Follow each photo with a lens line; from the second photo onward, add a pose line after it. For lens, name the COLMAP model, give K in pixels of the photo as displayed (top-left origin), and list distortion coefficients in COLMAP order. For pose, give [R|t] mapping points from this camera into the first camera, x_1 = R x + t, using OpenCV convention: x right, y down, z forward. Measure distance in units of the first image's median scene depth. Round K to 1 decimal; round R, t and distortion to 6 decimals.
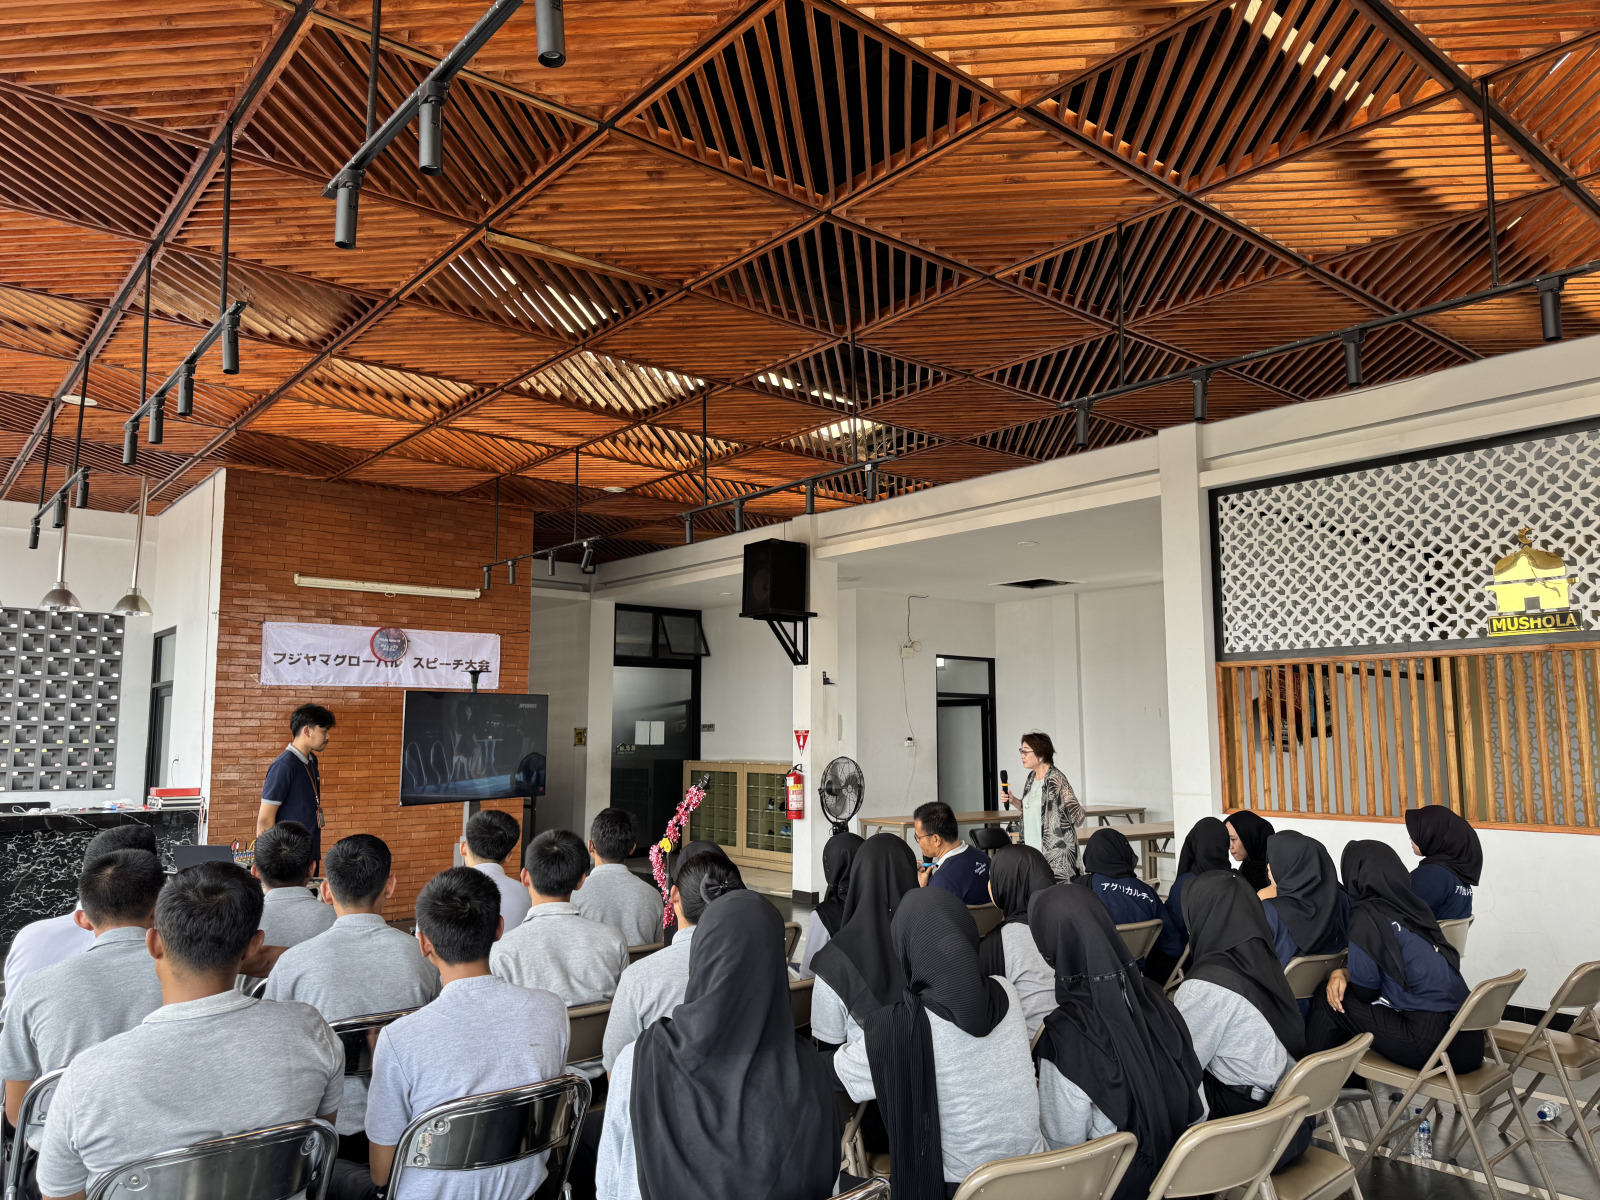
lens RADIAL K [[1132.8, 0, 802.6], [0, 1132.8, 604.9], [0, 0, 1]] dist [0.042093, -0.052862]
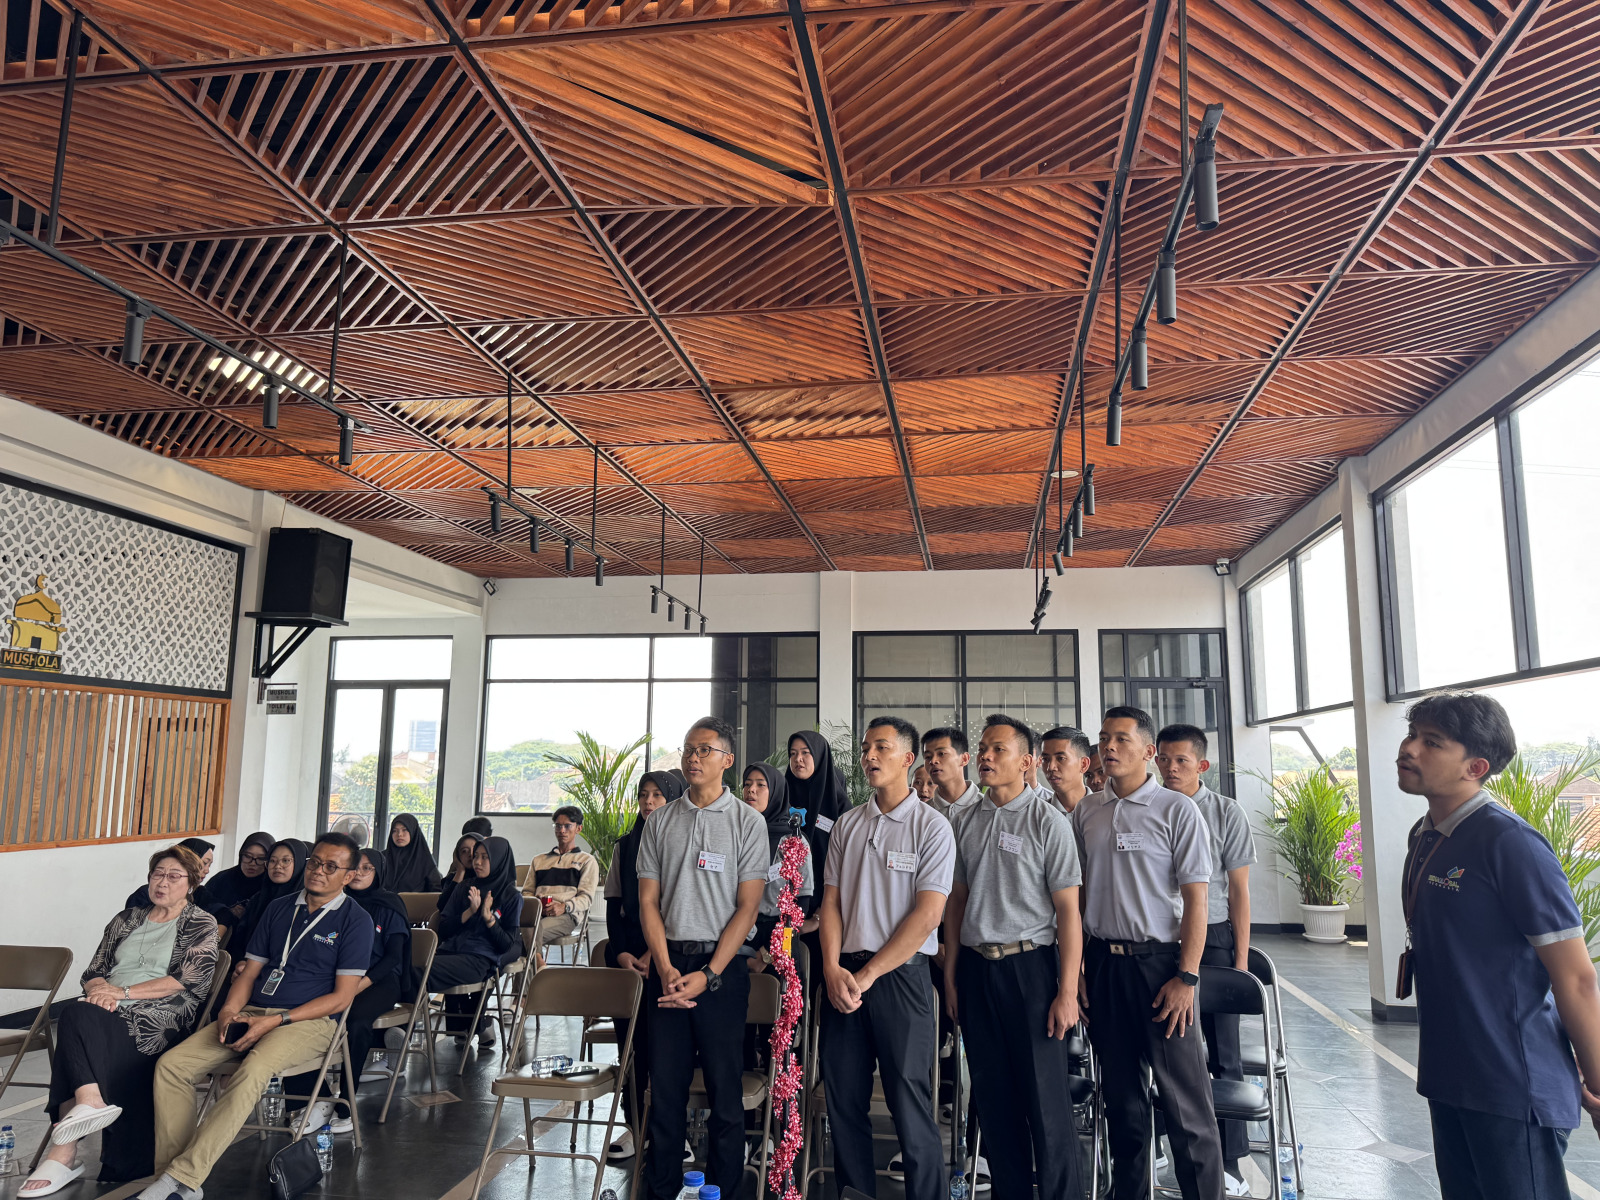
lens RADIAL K [[1135.1, 0, 816.2], [0, 1135.1, 598.9], [0, 0, 1]] dist [0.015956, -0.033062]
pose [[-0.670845, 0.107922, 0.733702, -0.592393], [-0.089698, 0.970283, -0.224735, 0.119245], [-0.736153, -0.216573, -0.641229, 1.012191]]
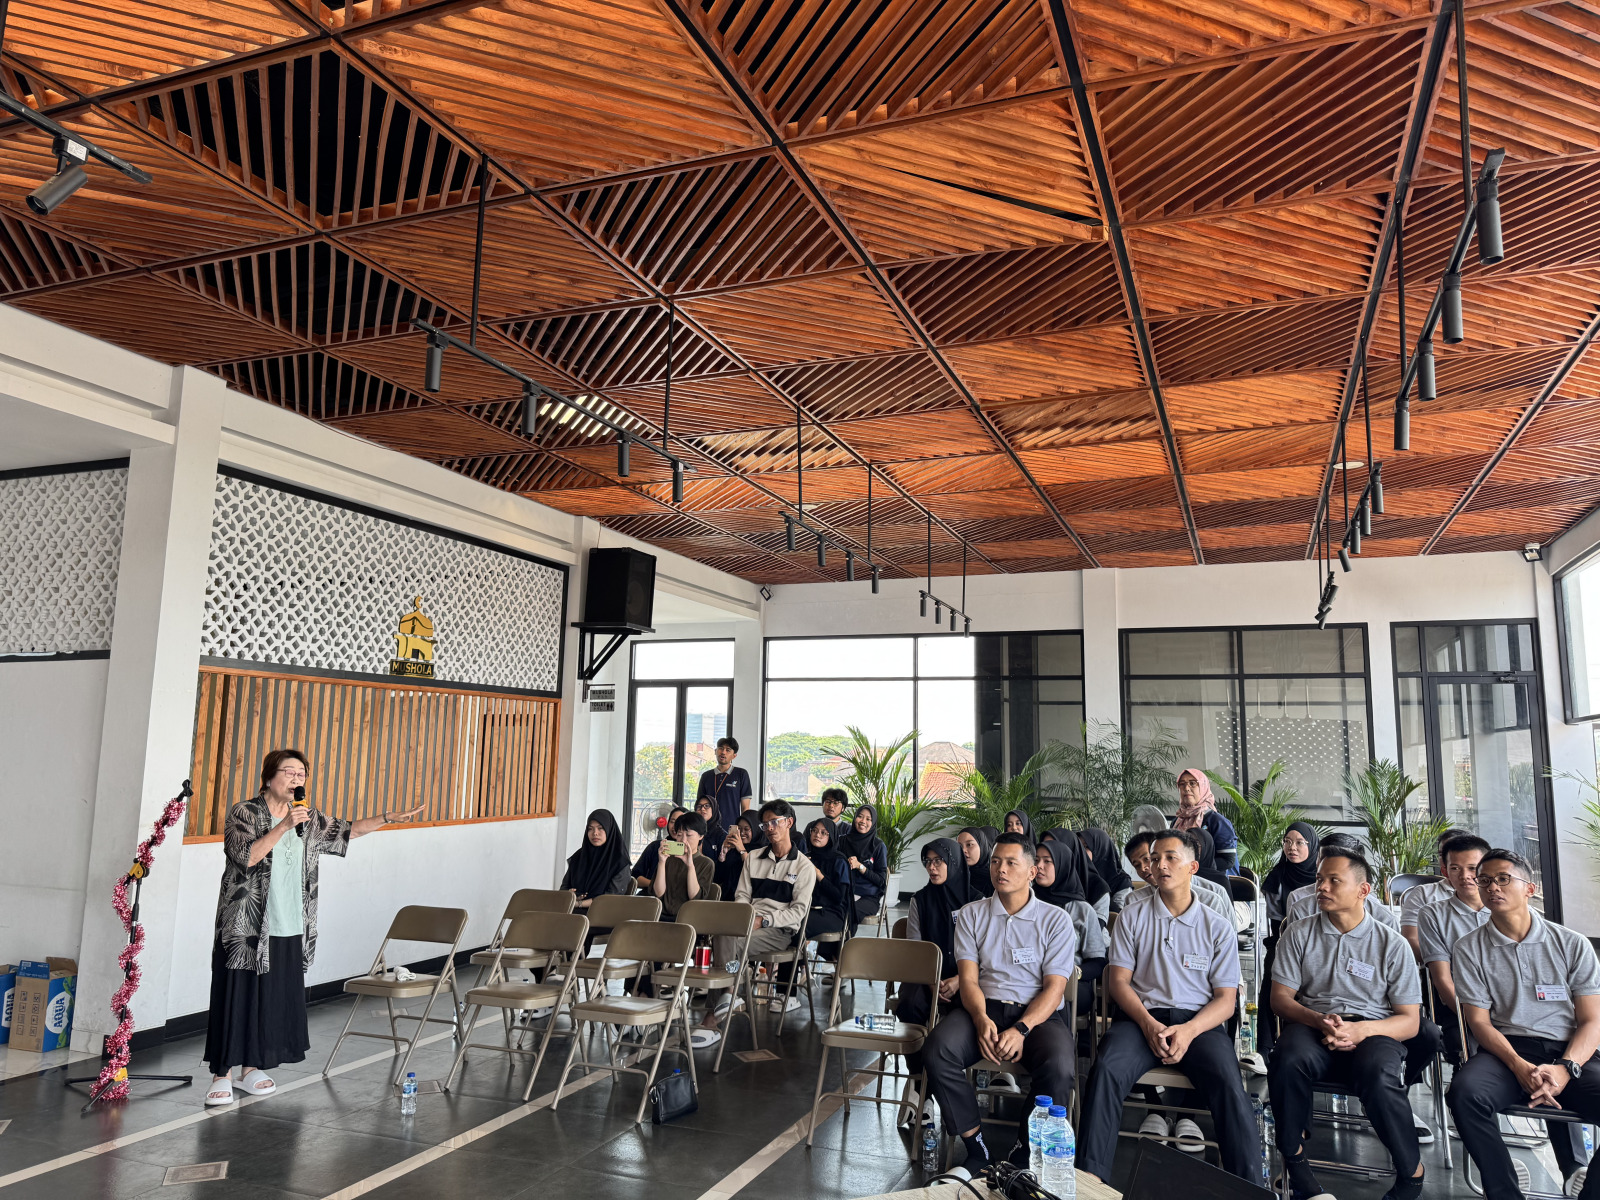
lens RADIAL K [[1121.5, 0, 802.9], [0, 1121.5, 596.4], [0, 0, 1]] dist [0.156153, -0.312961]
pose [[-0.481902, 0.120015, 0.867967, -0.631524], [-0.115148, 0.973311, -0.198512, 0.125004], [-0.868626, -0.195608, -0.455221, 1.068086]]
